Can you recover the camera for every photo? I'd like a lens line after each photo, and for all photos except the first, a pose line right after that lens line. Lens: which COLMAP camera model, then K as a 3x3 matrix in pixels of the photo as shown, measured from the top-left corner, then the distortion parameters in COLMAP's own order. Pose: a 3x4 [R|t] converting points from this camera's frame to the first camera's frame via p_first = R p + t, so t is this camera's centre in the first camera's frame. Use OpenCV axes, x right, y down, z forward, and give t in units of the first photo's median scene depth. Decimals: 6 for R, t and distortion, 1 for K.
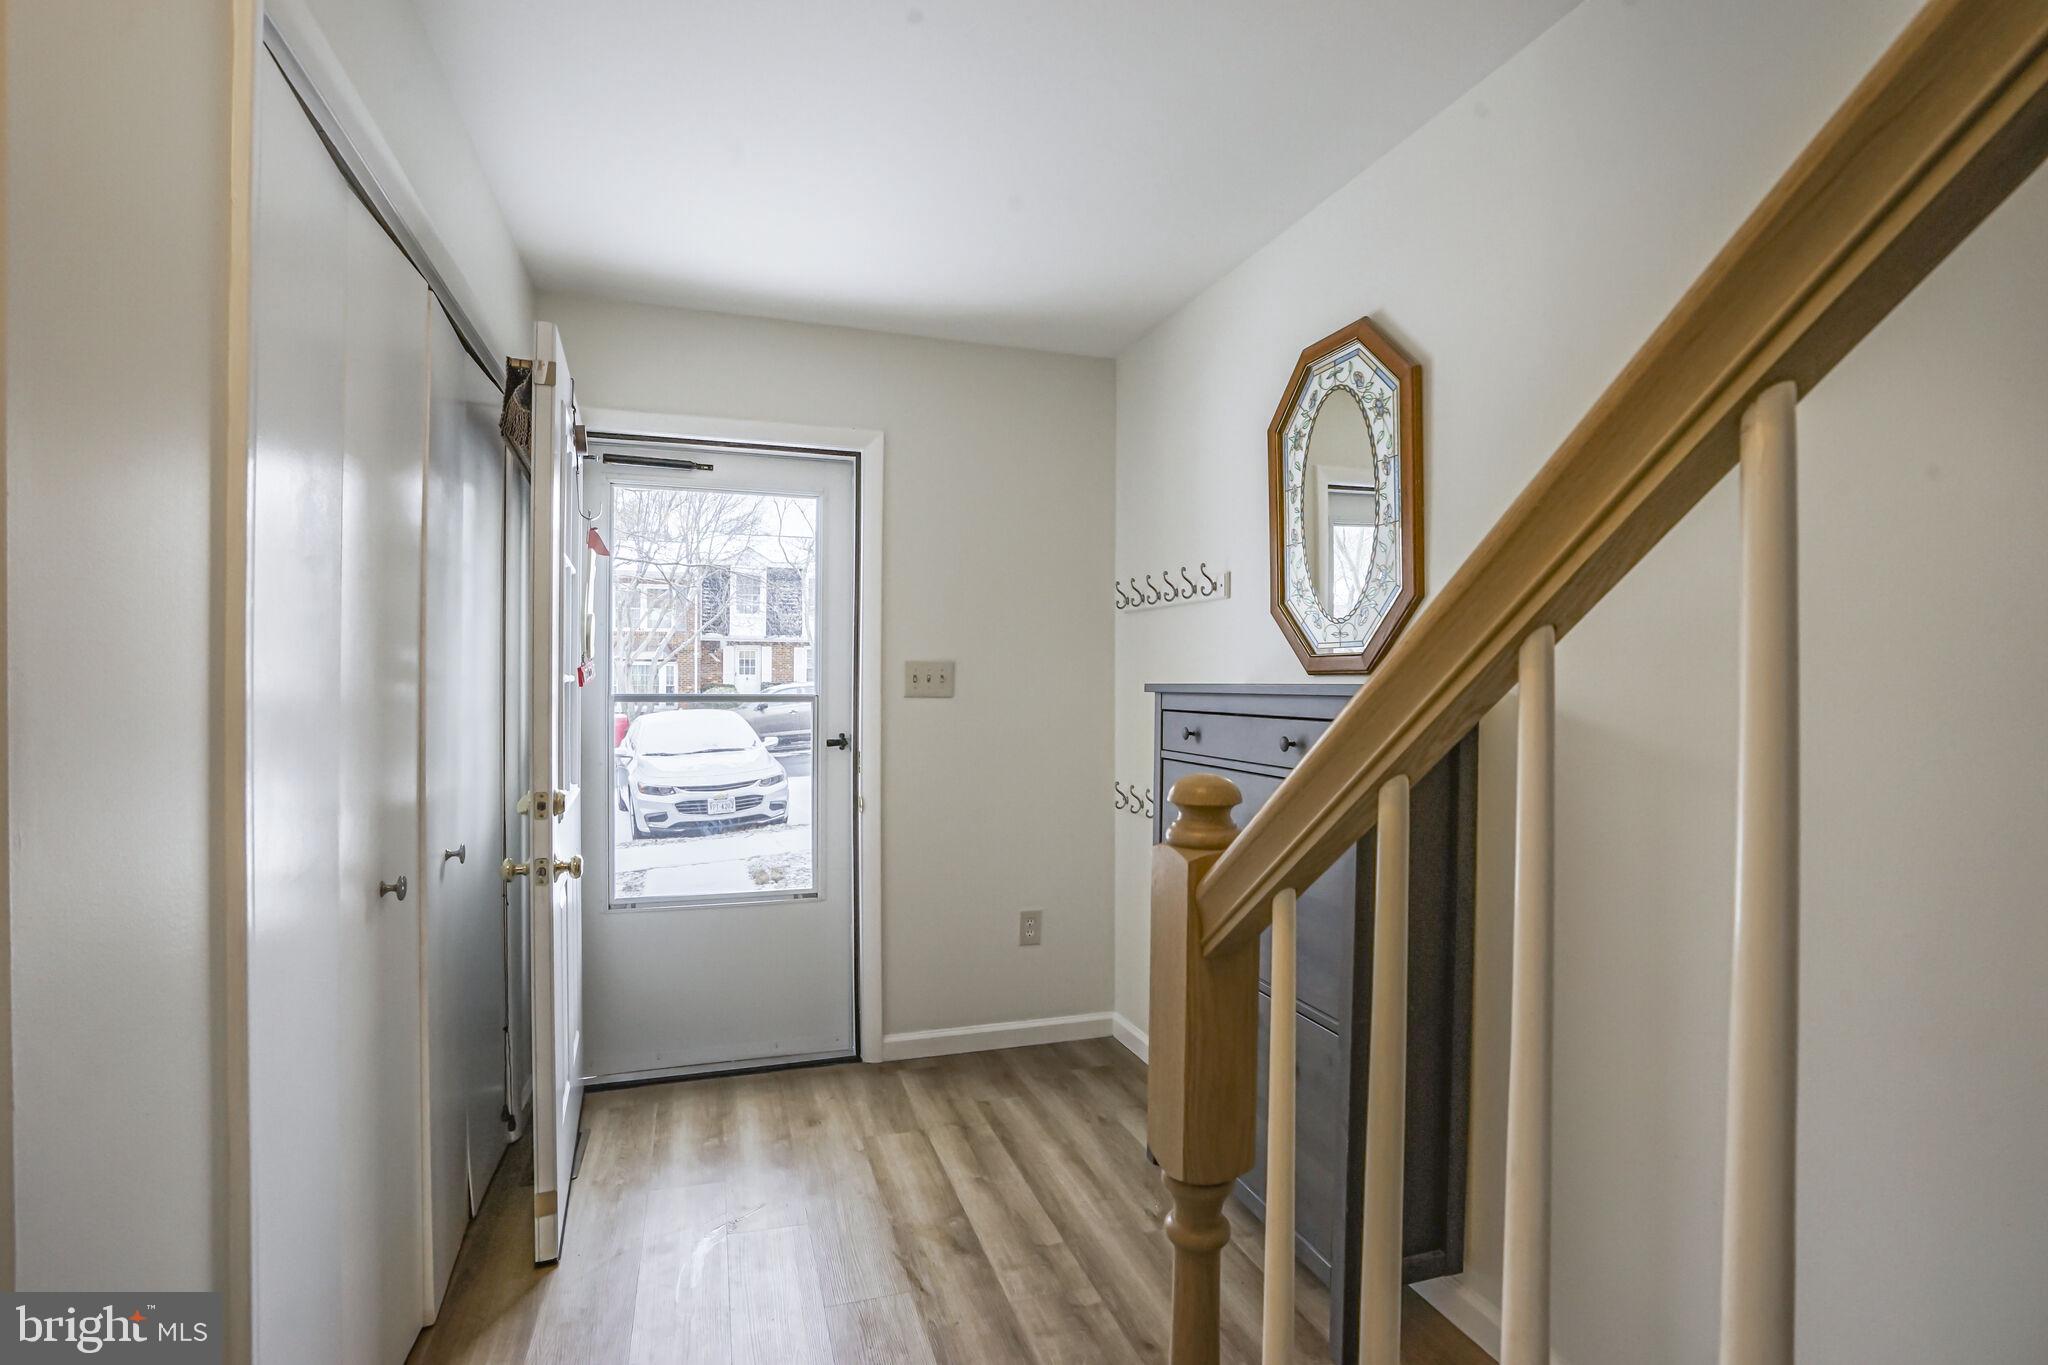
lens RADIAL K [[944.6, 0, 1023.3], [0, 944.6, 678.6], [0, 0, 1]] dist [-0.036229, 0.010401]
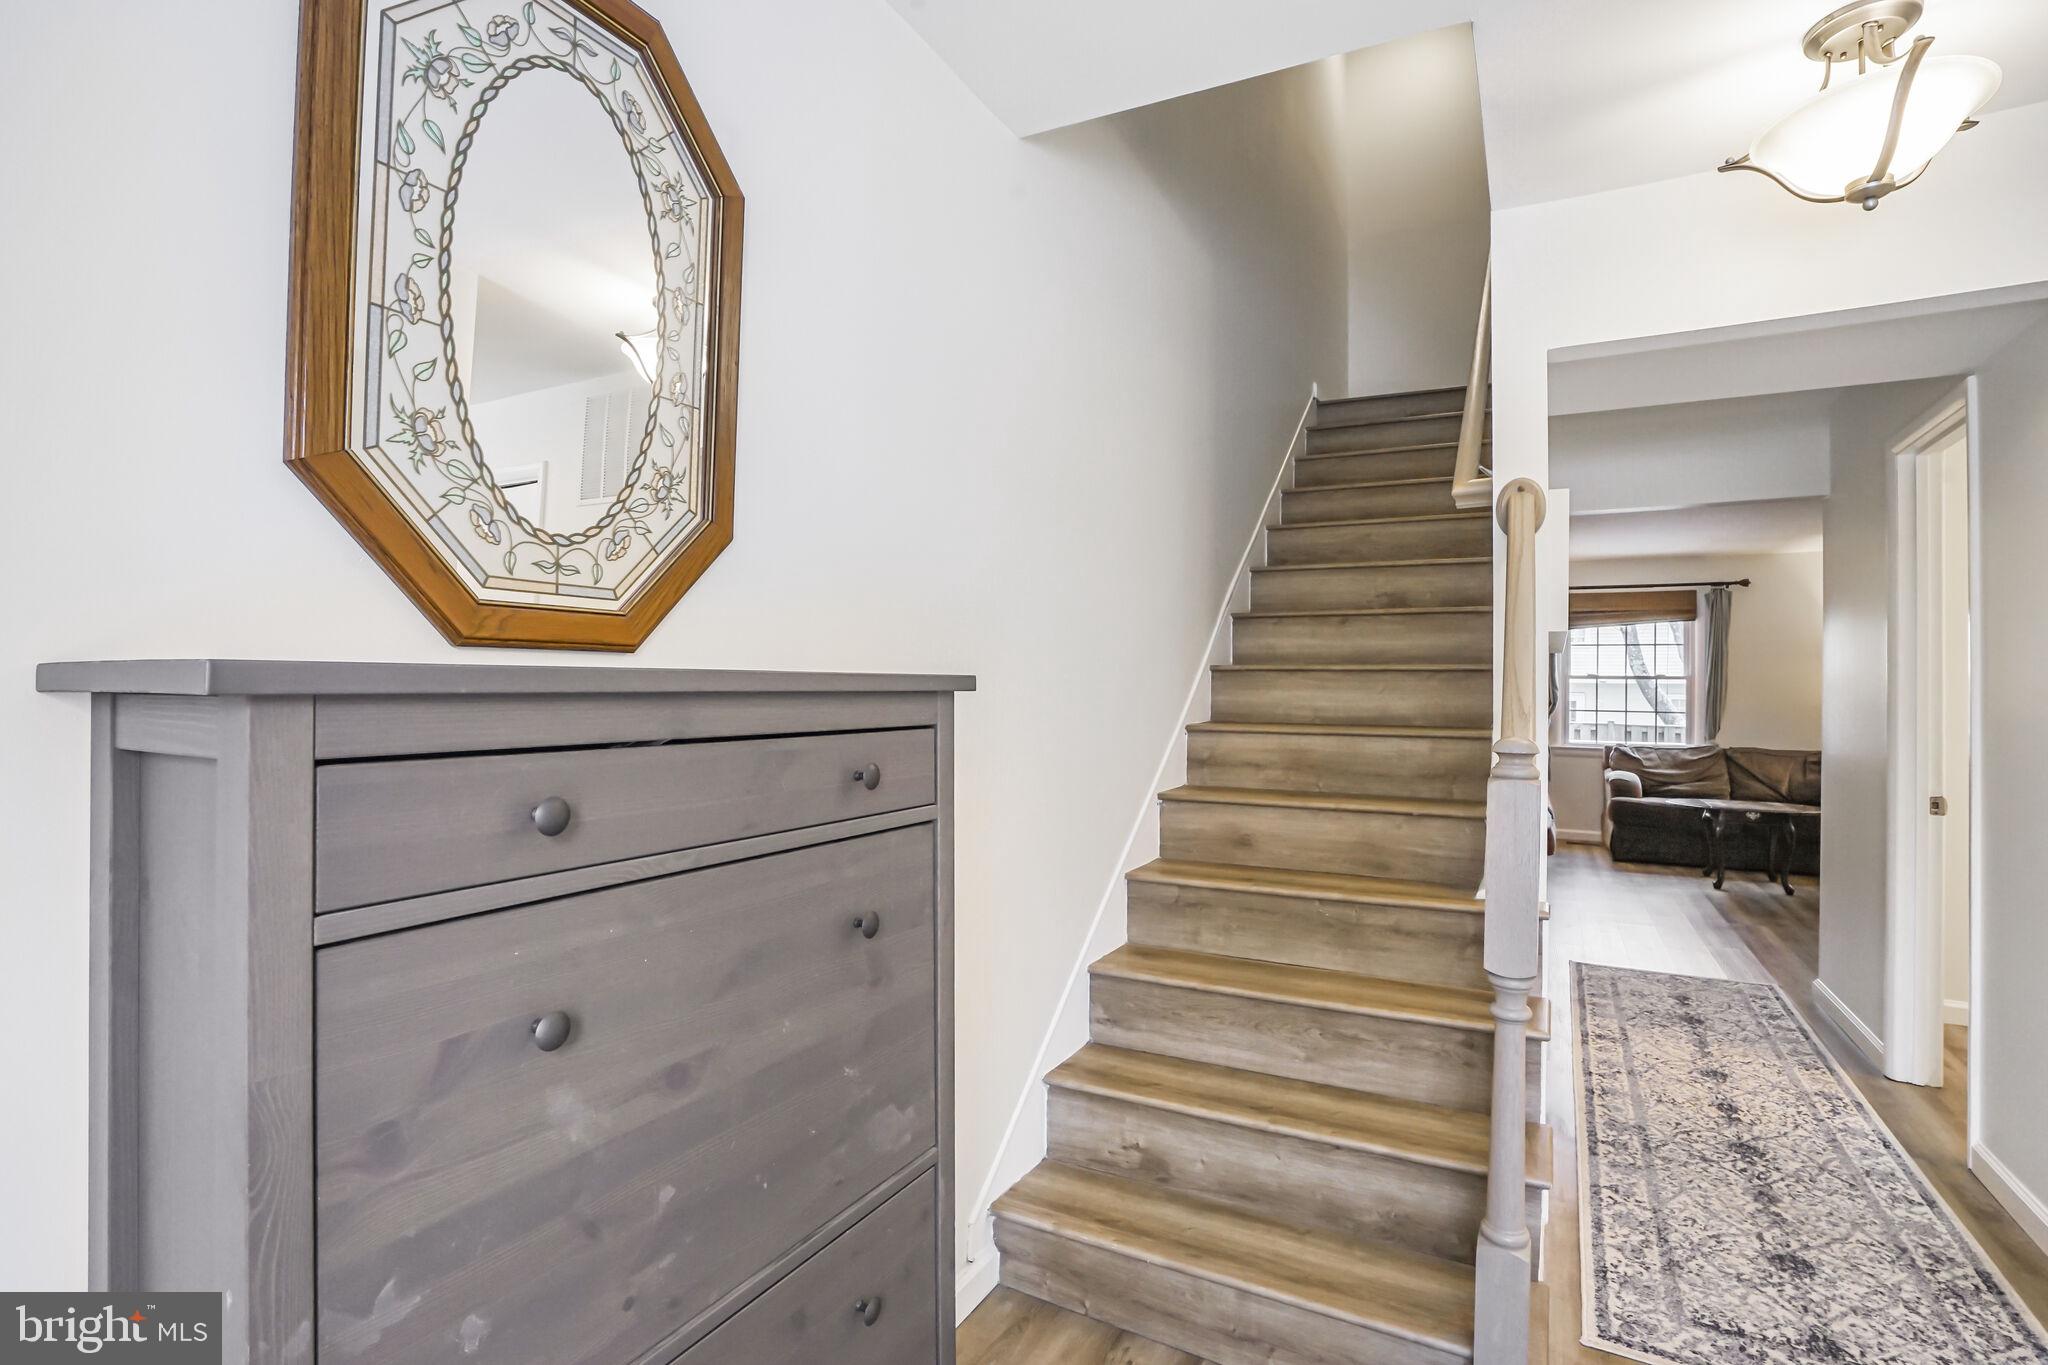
lens RADIAL K [[944.6, 0, 1031.8], [0, 944.6, 684.8], [0, 0, 1]] dist [-0.036229, 0.010401]
pose [[-0.672378, -0.004877, 0.740192, -0.192989], [-0.006004, 0.999981, 0.001135, 0.012165], [-0.740183, -0.003681, -0.672395, 1.143741]]
